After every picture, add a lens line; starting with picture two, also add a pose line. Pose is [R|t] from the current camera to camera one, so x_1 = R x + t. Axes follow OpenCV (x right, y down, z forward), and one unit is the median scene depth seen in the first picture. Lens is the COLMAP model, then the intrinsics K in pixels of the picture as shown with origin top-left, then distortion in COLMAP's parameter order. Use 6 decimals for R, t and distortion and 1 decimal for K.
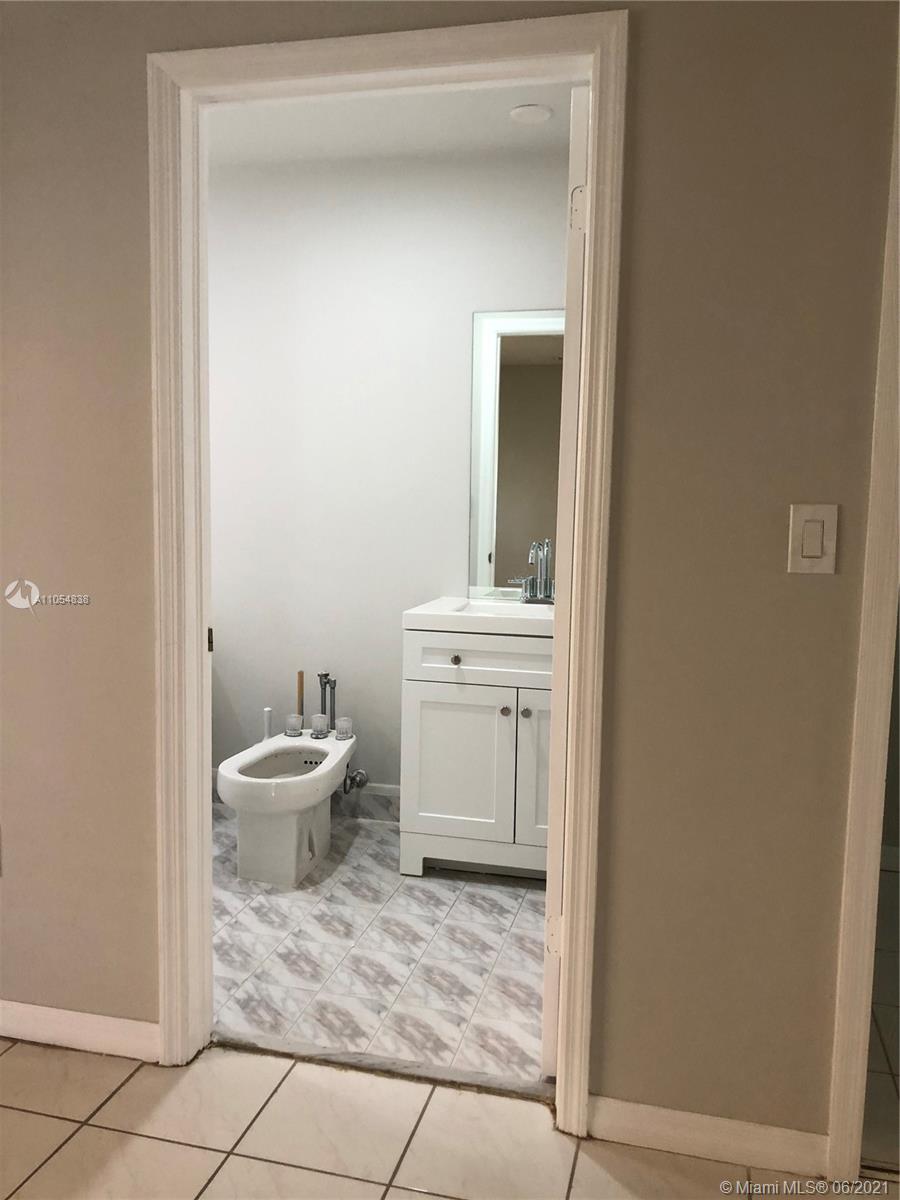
lens RADIAL K [[984.6, 0, 450.0], [0, 984.6, 600.0], [0, 0, 1]] dist [0.012426, -0.001647]
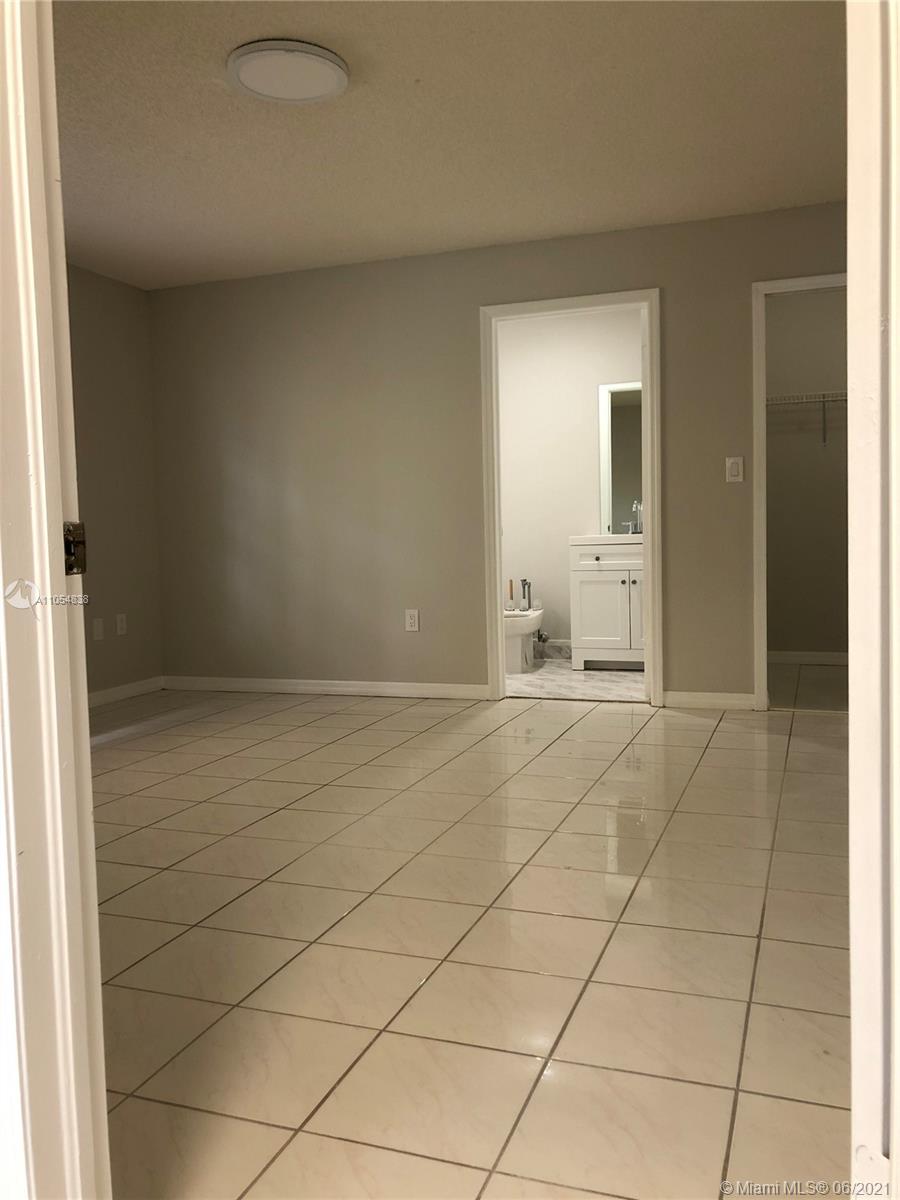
lens RADIAL K [[984.6, 0, 450.0], [0, 984.6, 600.0], [0, 0, 1]] dist [0.012426, -0.001647]
pose [[0.993697, -0.037221, -0.105740, -0.081481], [0.032907, 0.998565, -0.042249, 0.216569], [0.107161, 0.038503, 0.993496, -1.000306]]
